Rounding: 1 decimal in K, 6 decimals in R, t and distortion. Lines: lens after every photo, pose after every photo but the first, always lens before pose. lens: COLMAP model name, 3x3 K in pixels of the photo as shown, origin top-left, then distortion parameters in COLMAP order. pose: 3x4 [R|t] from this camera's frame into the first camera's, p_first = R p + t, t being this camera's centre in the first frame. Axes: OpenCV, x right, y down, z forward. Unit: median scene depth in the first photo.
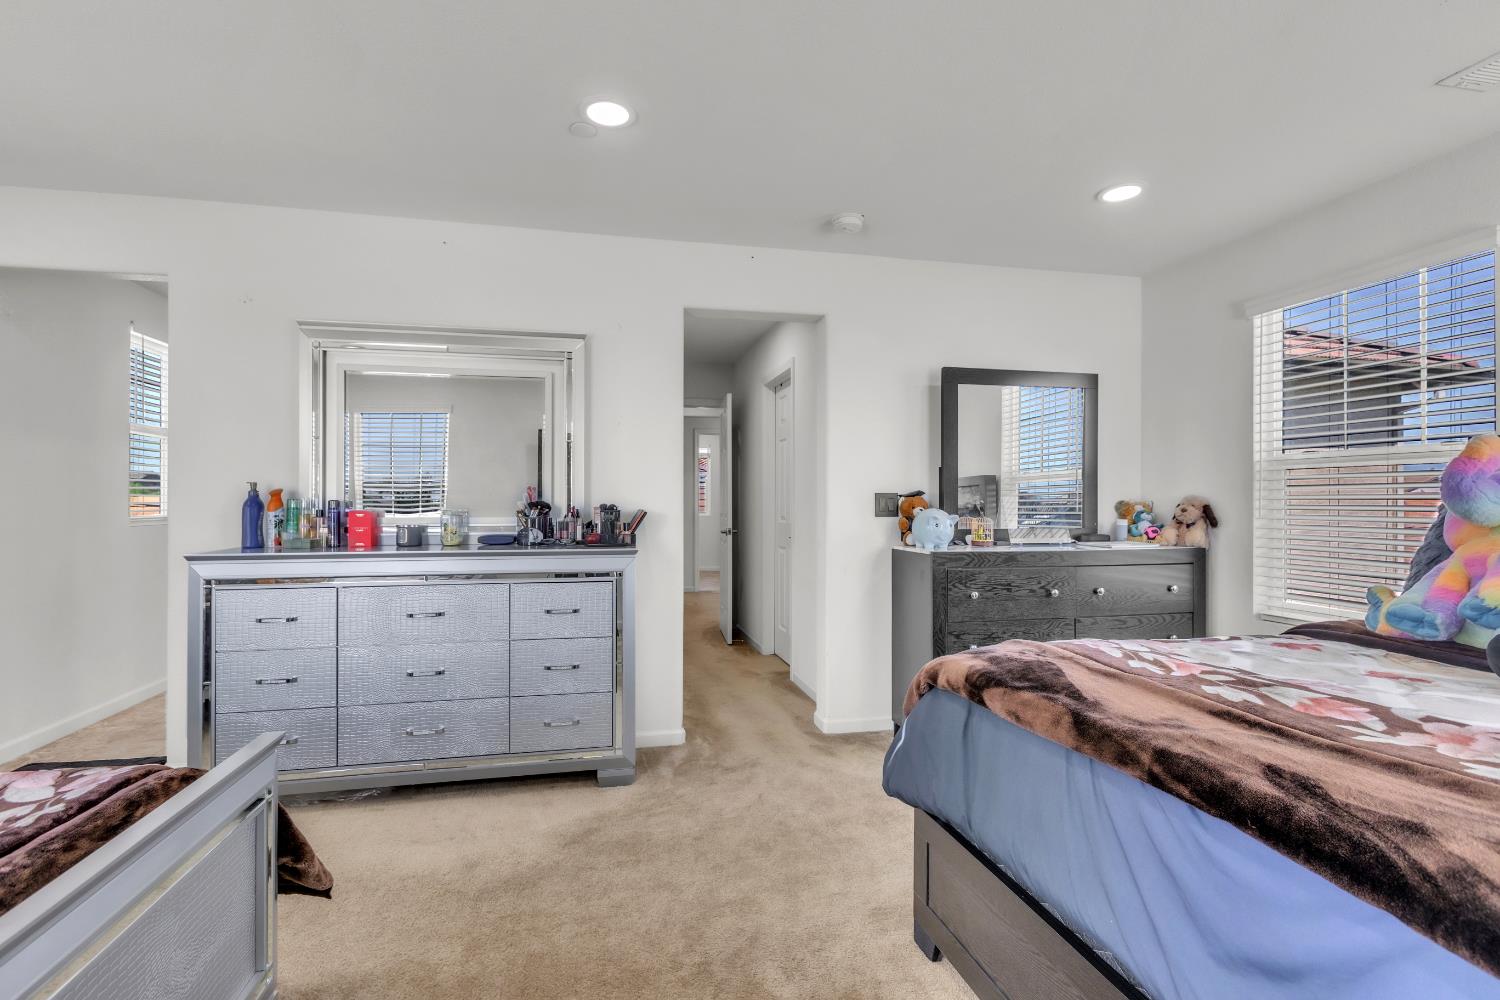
lens RADIAL K [[717.9, 0, 750.0], [0, 717.9, 500.0], [0, 0, 1]] dist [0.003725, 0.000263]
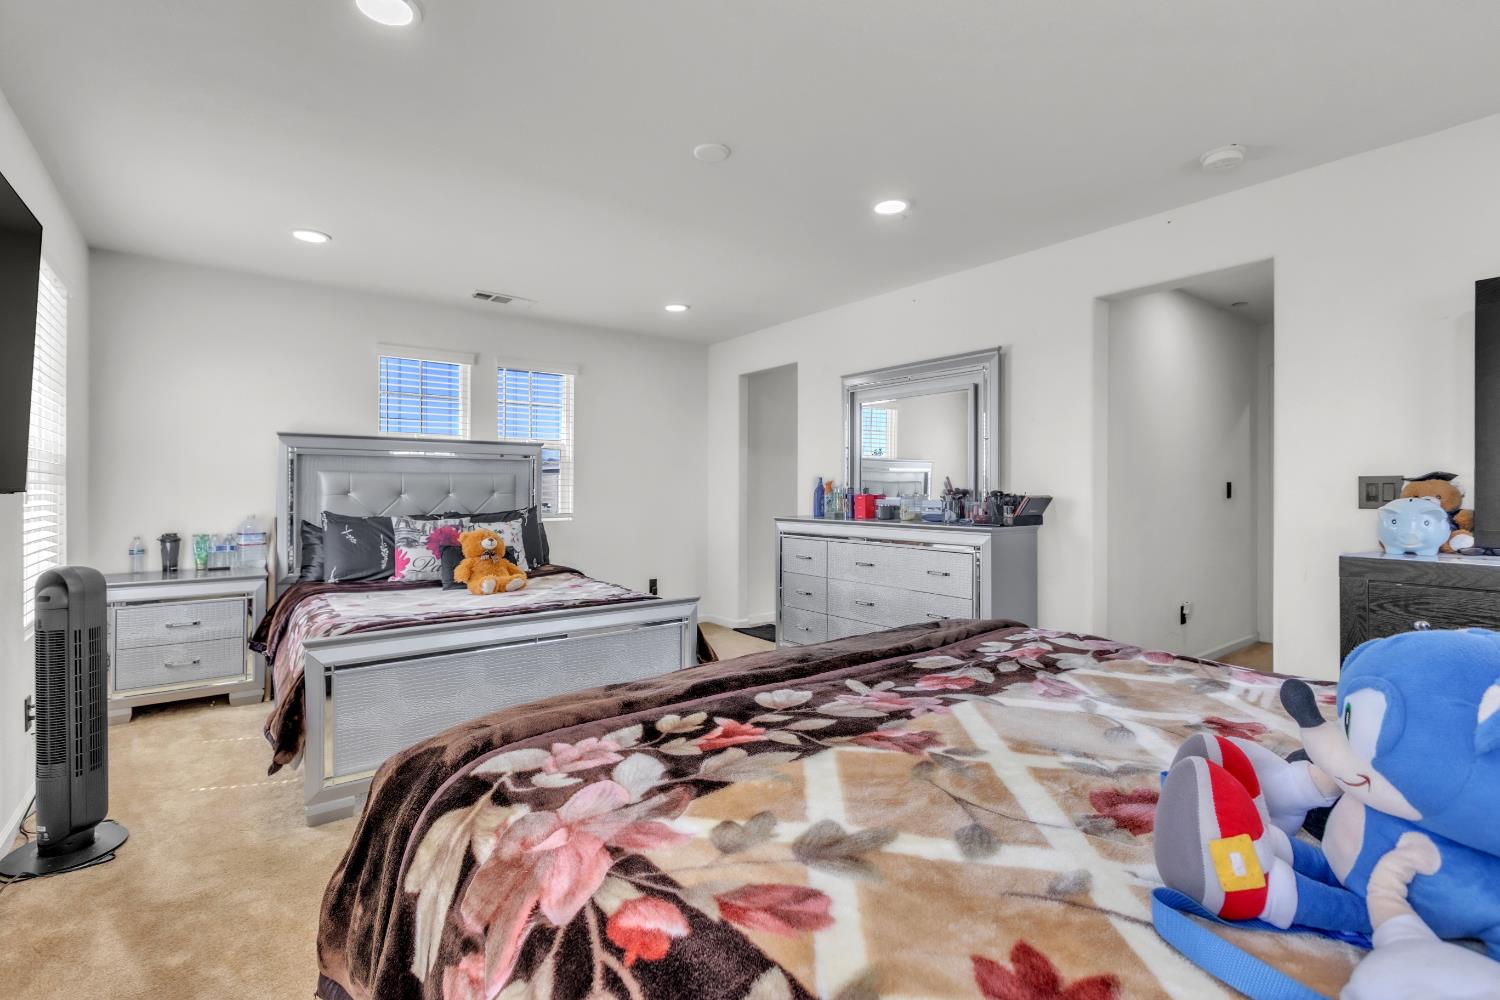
lens RADIAL K [[698.4, 0, 733.9], [0, 698.4, 494.3], [0, 0, 1]] dist [-0.000740, -0.000291]
pose [[0.415079, 0.006787, -0.909760, 0.646912], [0.003745, 0.999951, 0.009169, -0.000109], [0.909778, -0.007212, 0.415033, 0.135269]]
